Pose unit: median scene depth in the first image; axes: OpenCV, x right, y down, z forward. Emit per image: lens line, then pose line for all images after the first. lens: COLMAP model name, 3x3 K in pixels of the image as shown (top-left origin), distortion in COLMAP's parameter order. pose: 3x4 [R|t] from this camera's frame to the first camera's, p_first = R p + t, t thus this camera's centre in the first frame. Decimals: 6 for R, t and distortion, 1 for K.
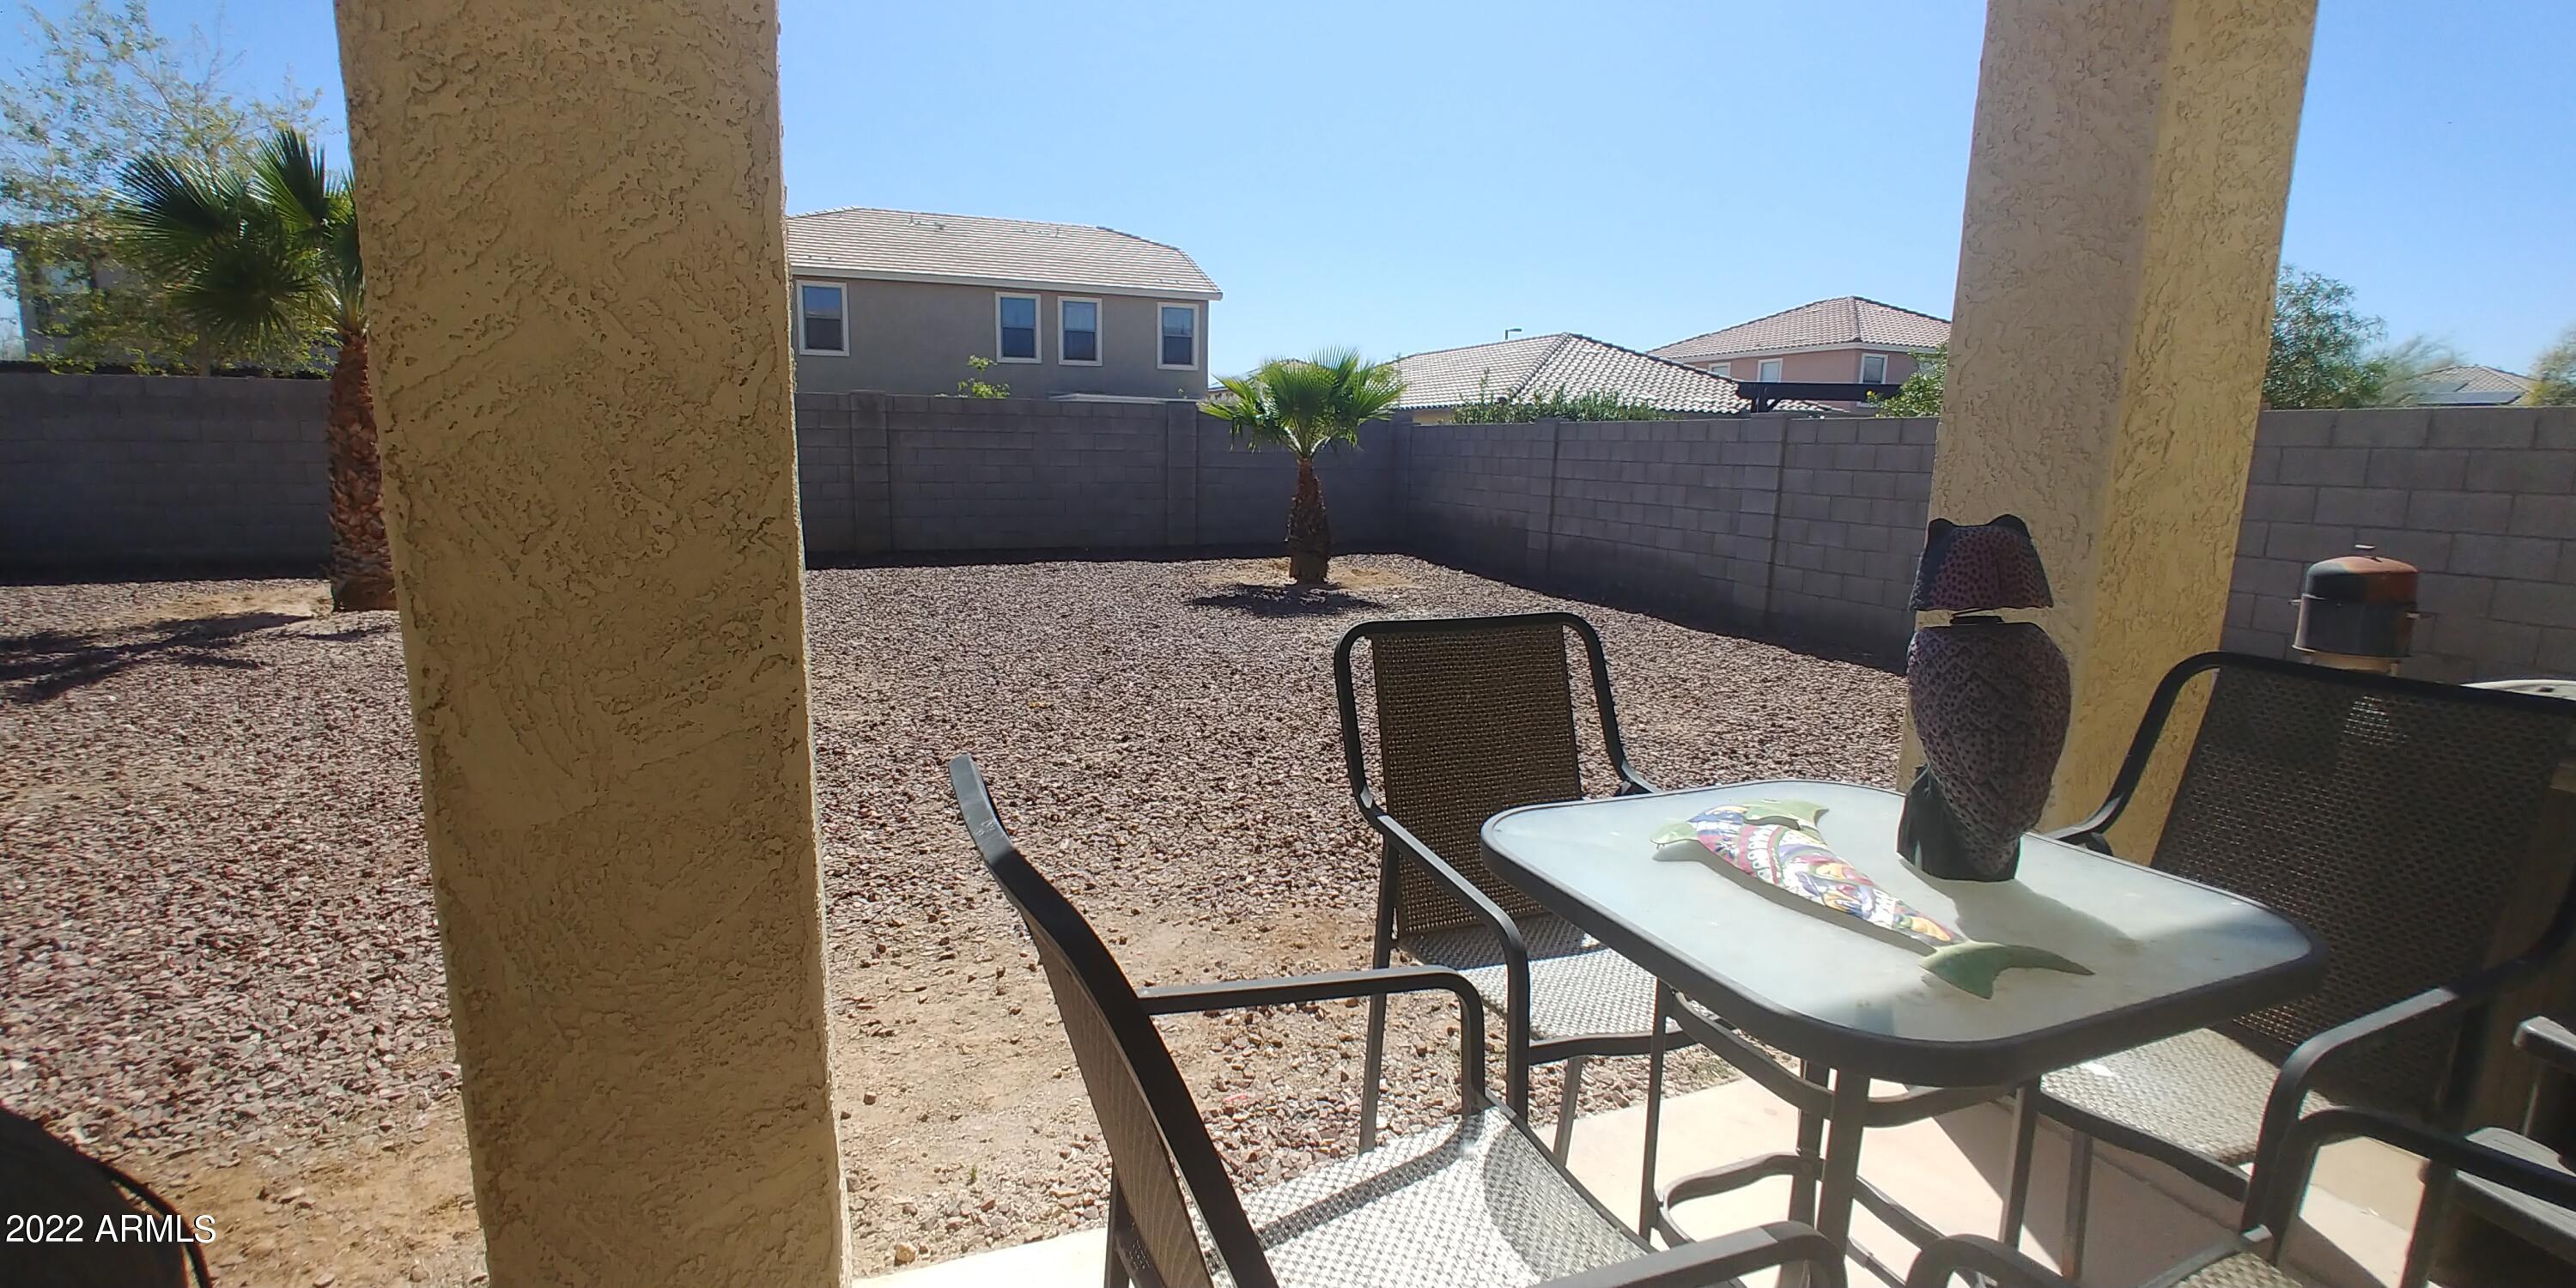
lens RADIAL K [[1121.0, 0, 1277.3], [0, 1121.0, 652.2], [0, 0, 1]] dist [-0.033064, 0.006266]
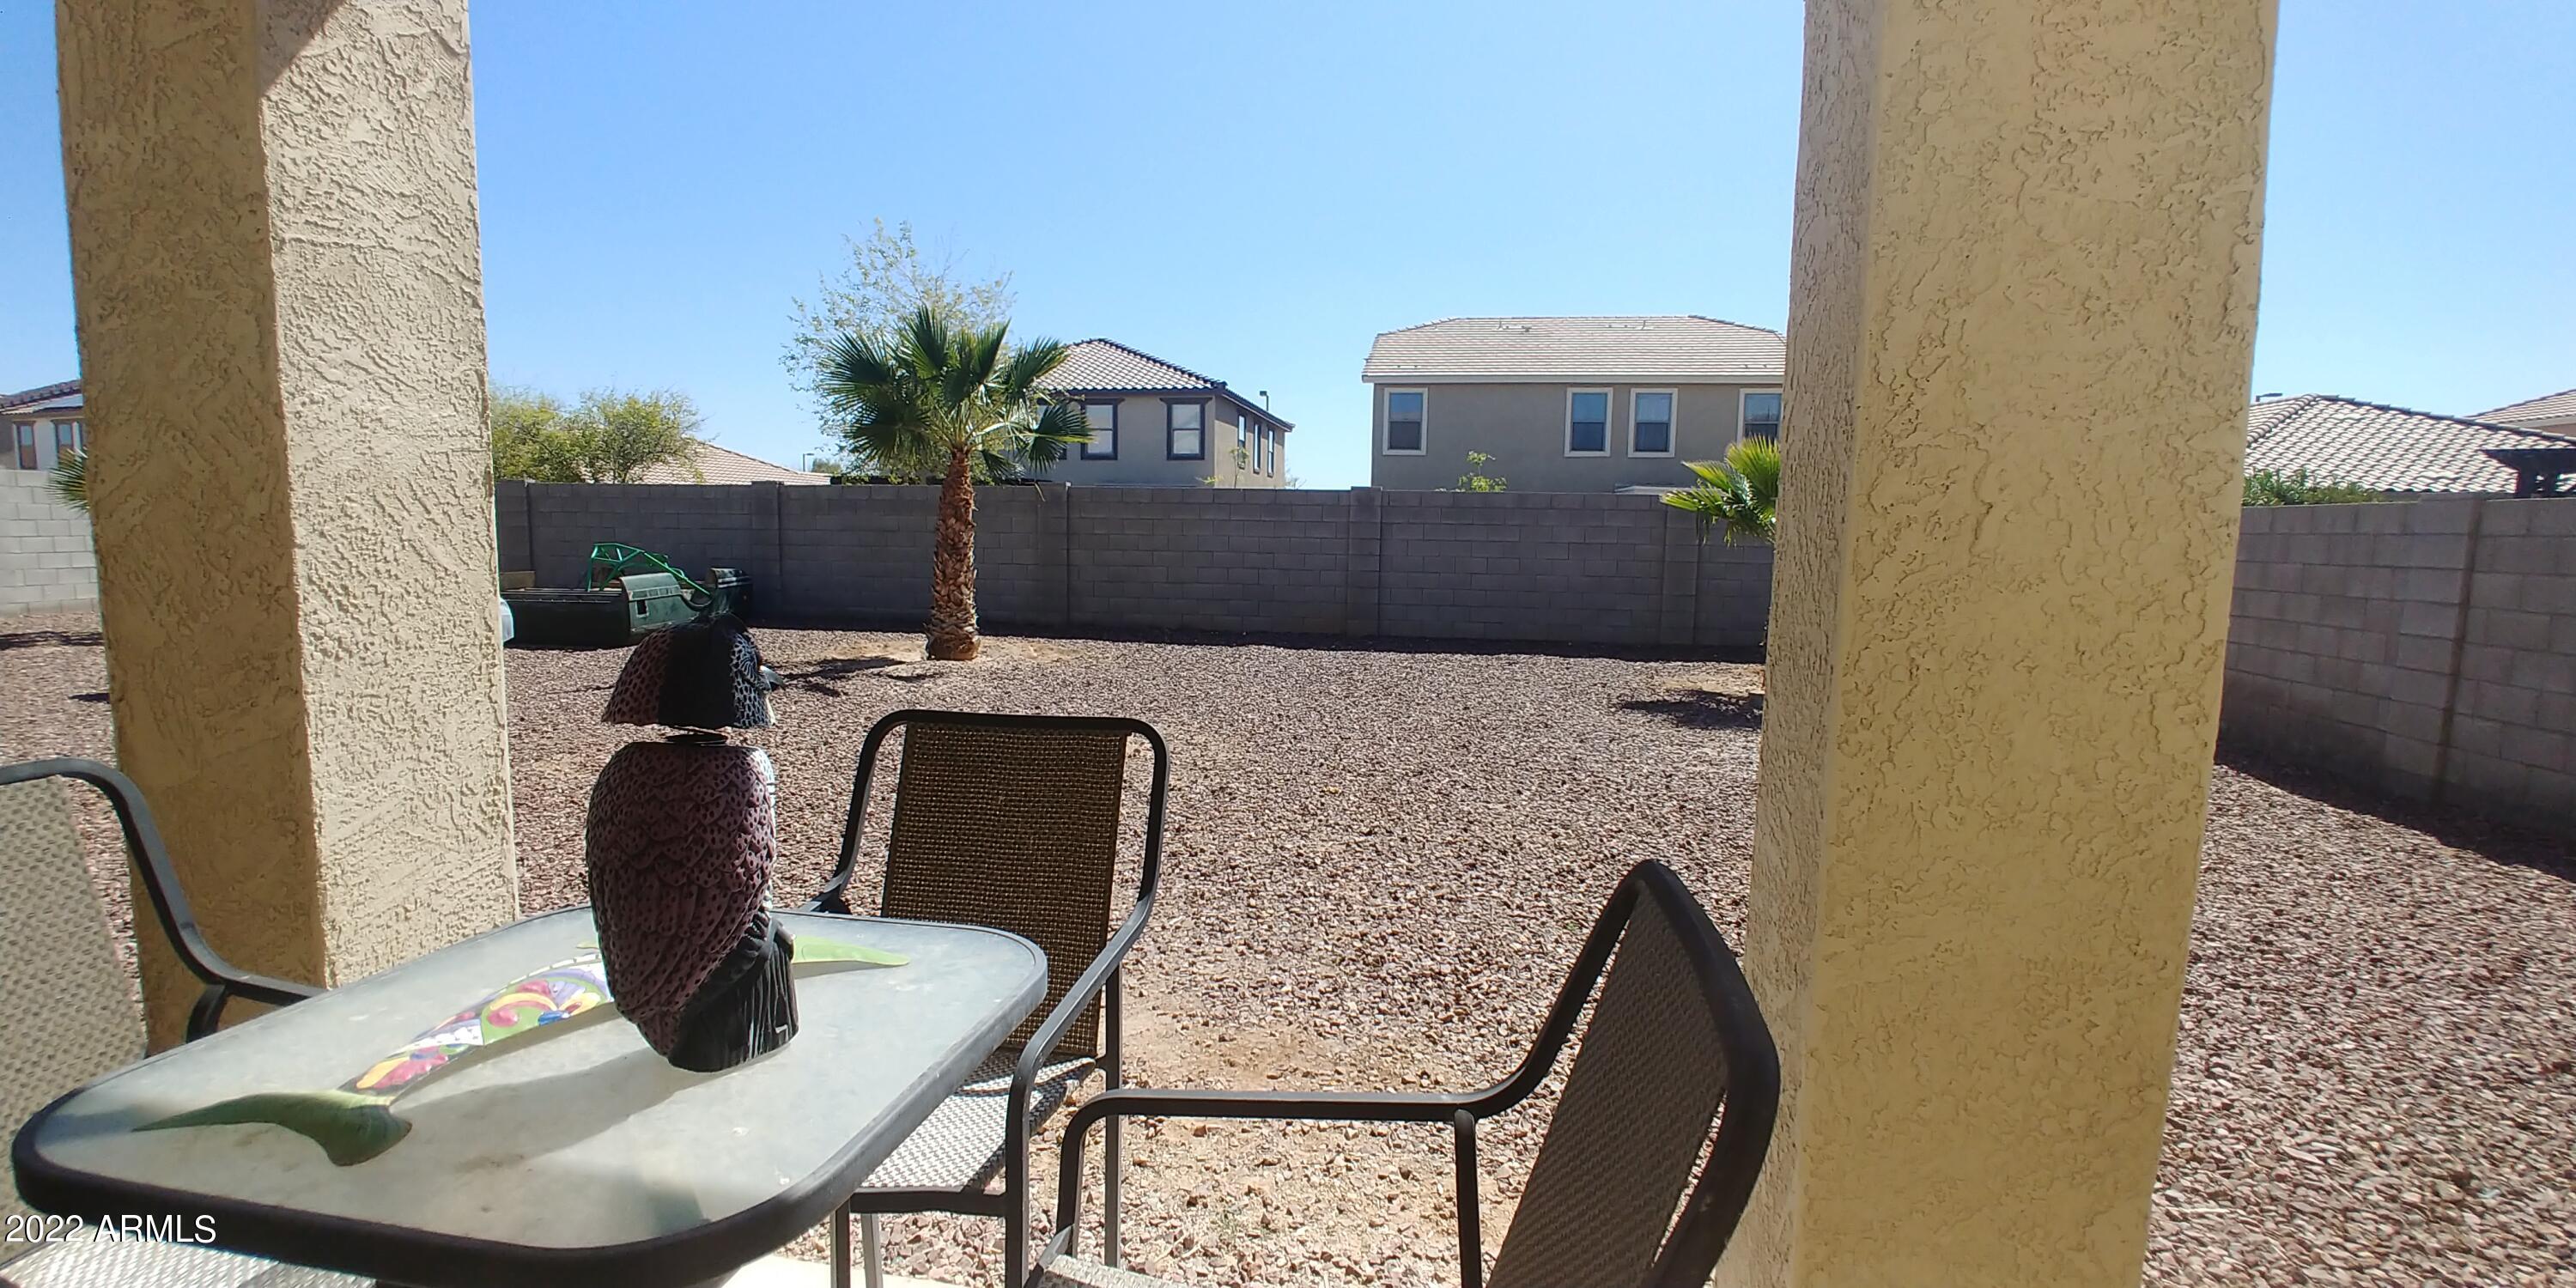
lens RADIAL K [[1121.0, 0, 1277.3], [0, 1121.0, 652.2], [0, 0, 1]] dist [-0.033064, 0.006266]
pose [[0.856409, 0.052739, -0.513598, 0.174471], [-0.094462, 0.993983, -0.055445, -0.010726], [0.507584, 0.095998, 0.856238, 0.062828]]
